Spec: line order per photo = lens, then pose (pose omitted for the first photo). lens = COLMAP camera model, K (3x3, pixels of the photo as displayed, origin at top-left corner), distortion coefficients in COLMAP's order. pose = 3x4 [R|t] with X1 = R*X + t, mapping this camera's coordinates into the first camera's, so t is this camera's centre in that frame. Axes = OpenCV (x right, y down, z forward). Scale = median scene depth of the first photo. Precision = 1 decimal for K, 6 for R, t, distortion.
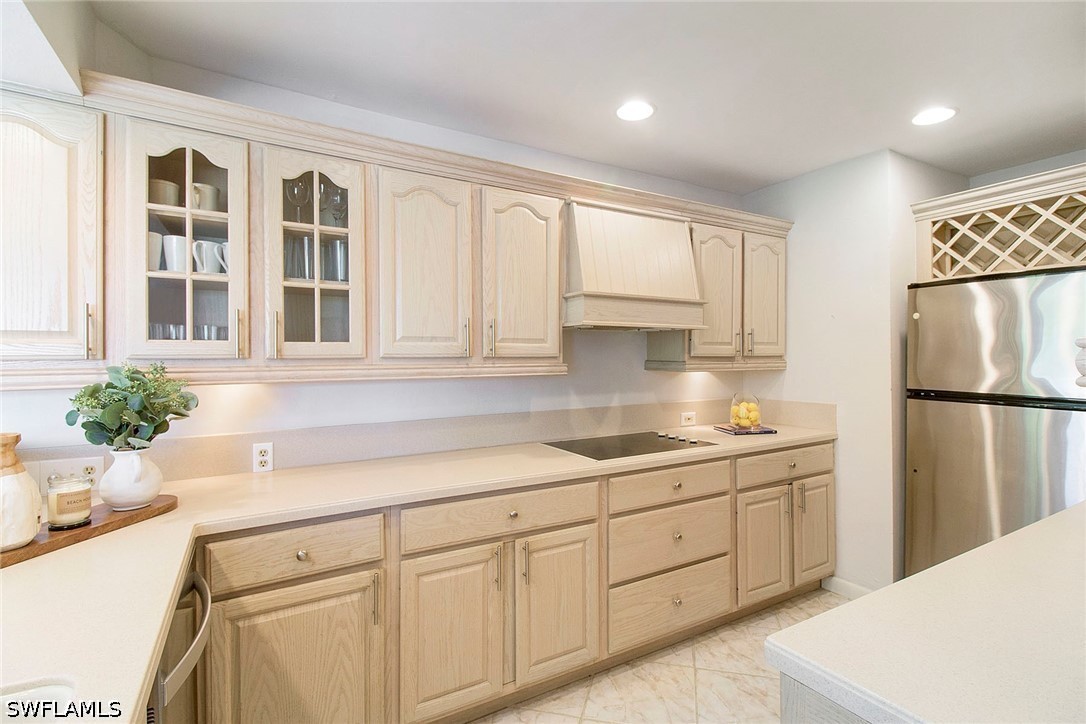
lens RADIAL K [[507.4, 0, 545.5], [0, 507.4, 357.8], [0, 0, 1]] dist [0.008274, 0.000711]
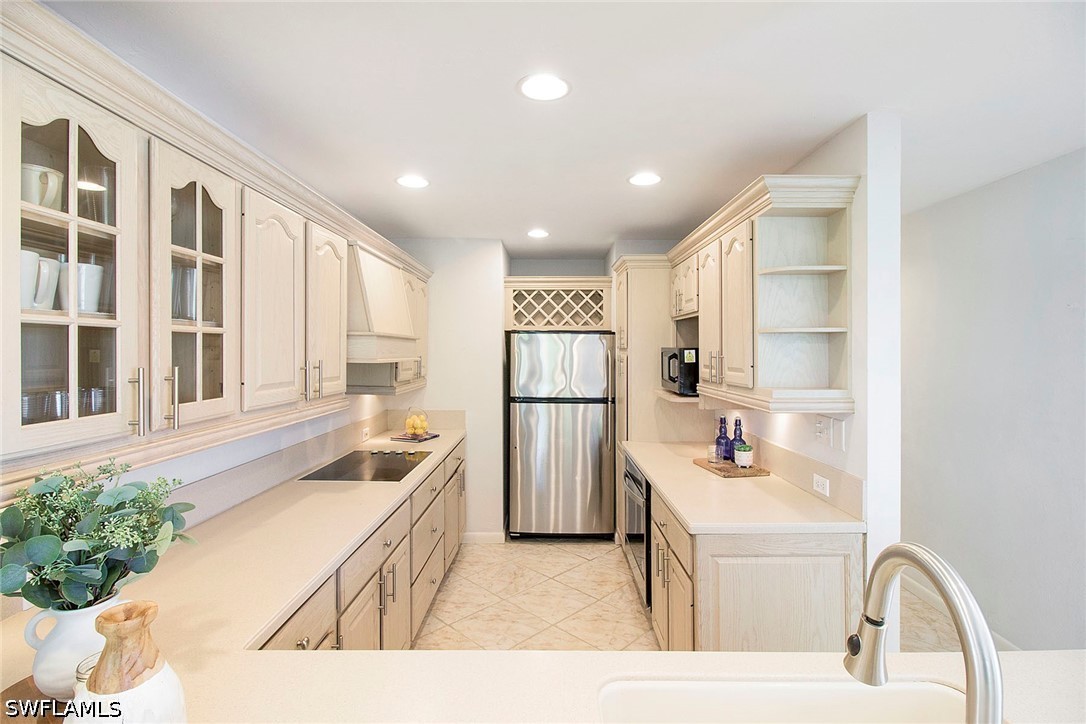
lens RADIAL K [[507.4, 0, 544.6], [0, 507.4, 358.5], [0, 0, 1]] dist [0.008274, 0.000711]
pose [[0.529393, -0.004139, 0.848367, -0.807906], [-0.006066, 0.999944, 0.008663, -0.103727], [-0.848355, -0.009733, 0.529338, 0.127281]]
